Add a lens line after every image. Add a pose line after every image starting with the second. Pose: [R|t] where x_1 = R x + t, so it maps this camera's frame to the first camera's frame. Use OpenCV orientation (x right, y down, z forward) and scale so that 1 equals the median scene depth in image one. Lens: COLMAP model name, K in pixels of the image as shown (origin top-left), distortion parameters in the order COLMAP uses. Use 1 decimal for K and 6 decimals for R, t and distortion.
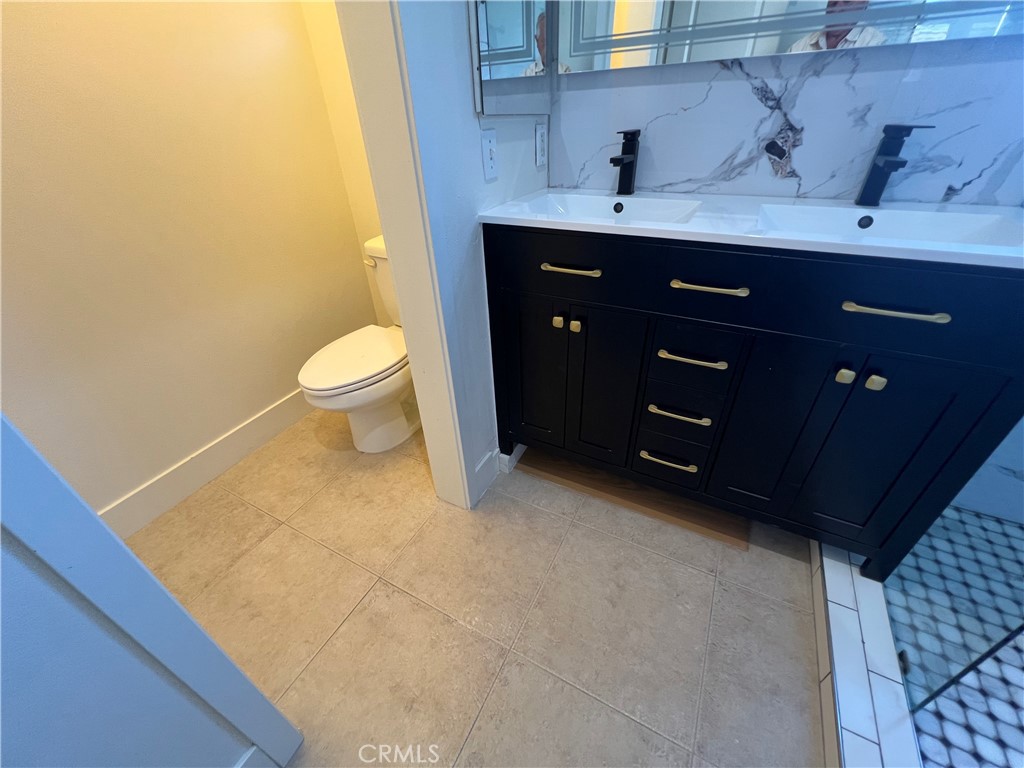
lens RADIAL K [[411.5, 0, 515.1], [0, 411.5, 386.2], [0, 0, 1]] dist [0.001308, 0.000391]
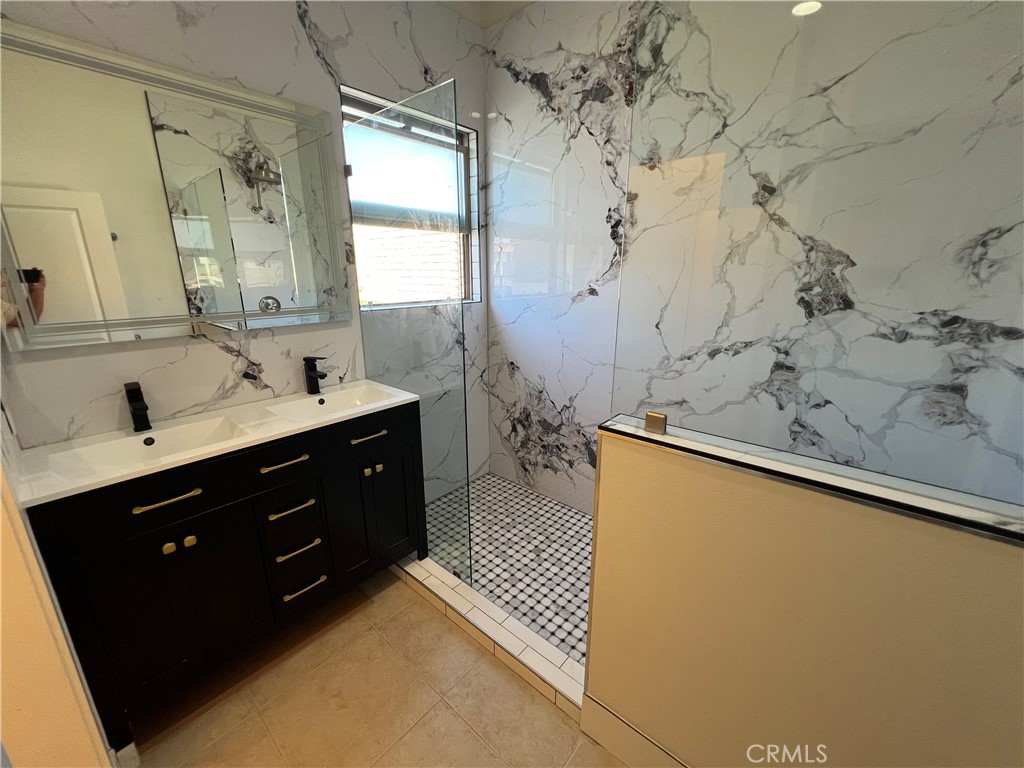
lens RADIAL K [[411.5, 0, 513.7], [0, 411.5, 385.6], [0, 0, 1]] dist [0.001308, 0.000391]
pose [[0.230371, -0.225330, 0.946655, -0.645485], [0.535691, 0.841513, 0.069941, -0.109555], [-0.812382, 0.491002, 0.314567, -0.309144]]
